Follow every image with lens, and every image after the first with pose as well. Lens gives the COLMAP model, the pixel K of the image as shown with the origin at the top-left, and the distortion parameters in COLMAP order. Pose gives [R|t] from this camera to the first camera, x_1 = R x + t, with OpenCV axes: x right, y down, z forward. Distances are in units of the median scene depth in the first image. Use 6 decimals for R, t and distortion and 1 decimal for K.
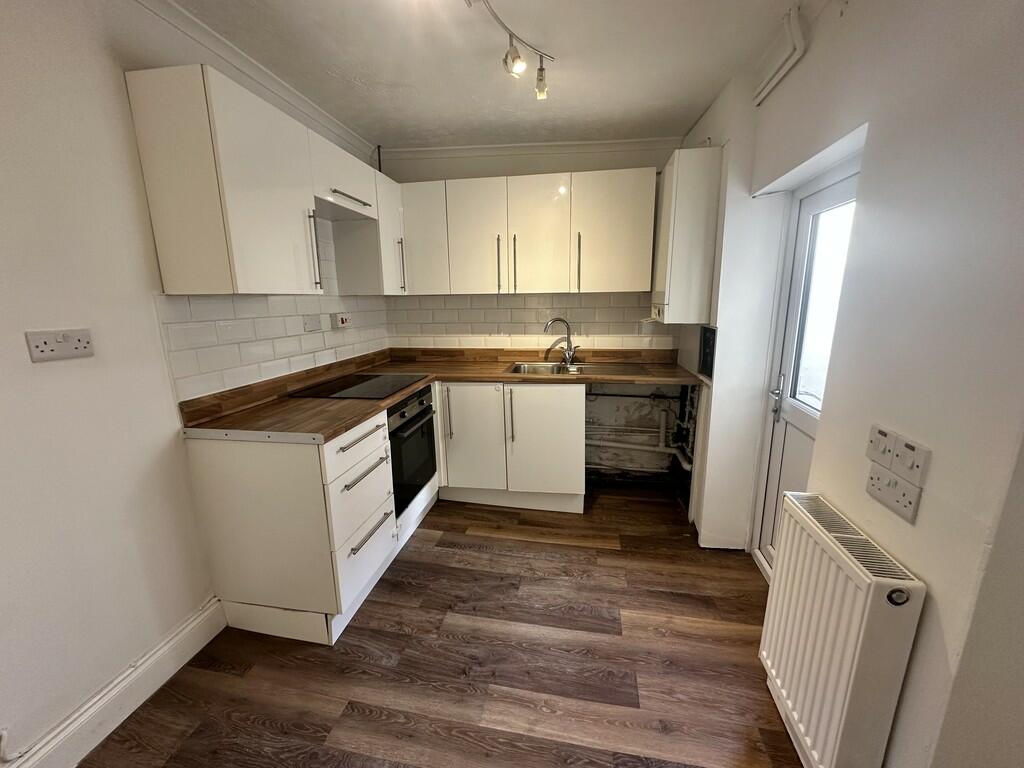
lens RADIAL K [[407.1, 0, 510.9], [0, 407.1, 383.8], [0, 0, 1]] dist [-0.006295, 0.001553]
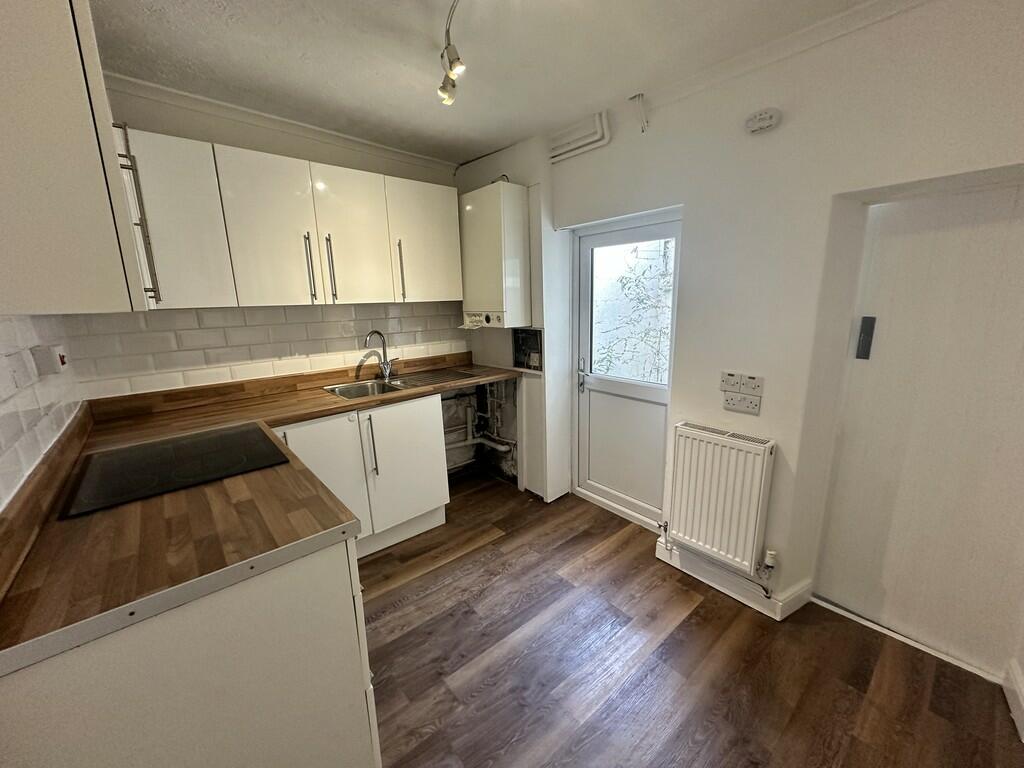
lens RADIAL K [[407.1, 0, 512.4], [0, 407.1, 383.6], [0, 0, 1]] dist [-0.006295, 0.001553]
pose [[0.630522, -0.160721, 0.759349, -0.568731], [0.176522, 0.982383, 0.061354, -0.065398], [-0.755832, 0.095357, 0.647784, 0.267436]]
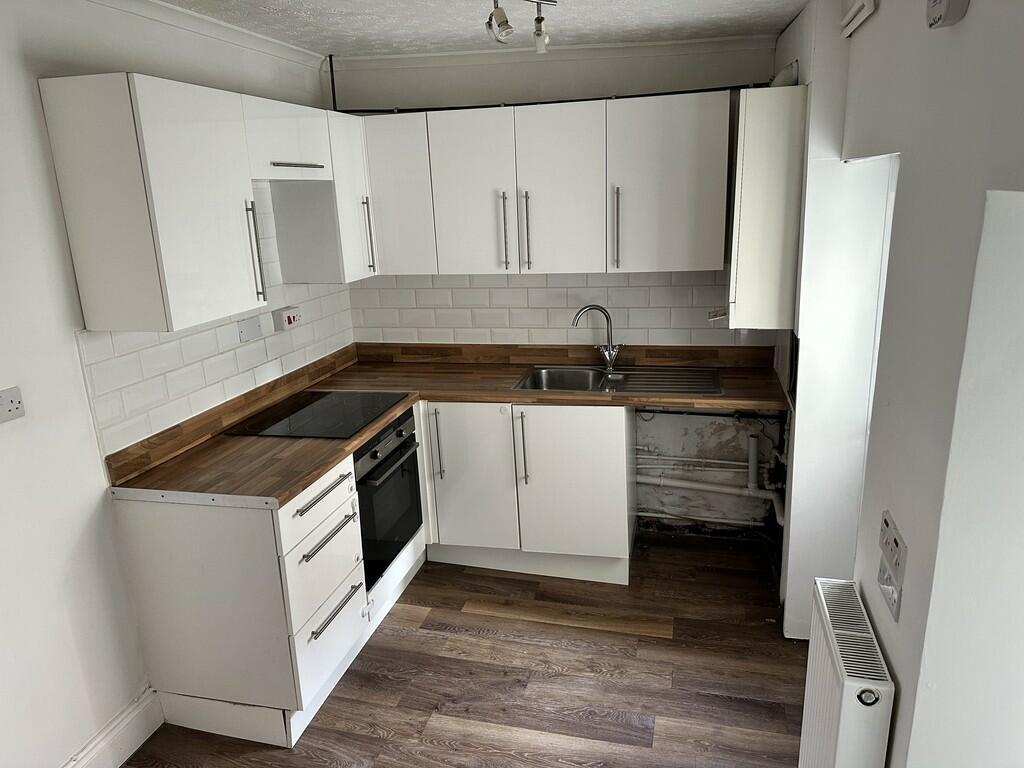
lens RADIAL K [[715.8, 0, 514.7], [0, 715.8, 377.9], [0, 0, 1]] dist [0.058336, -0.068518]
pose [[0.997188, -0.006934, -0.074624, 0.103344], [0.010780, 0.998628, 0.051250, -0.143481], [0.074167, -0.051910, 0.995894, -0.320582]]
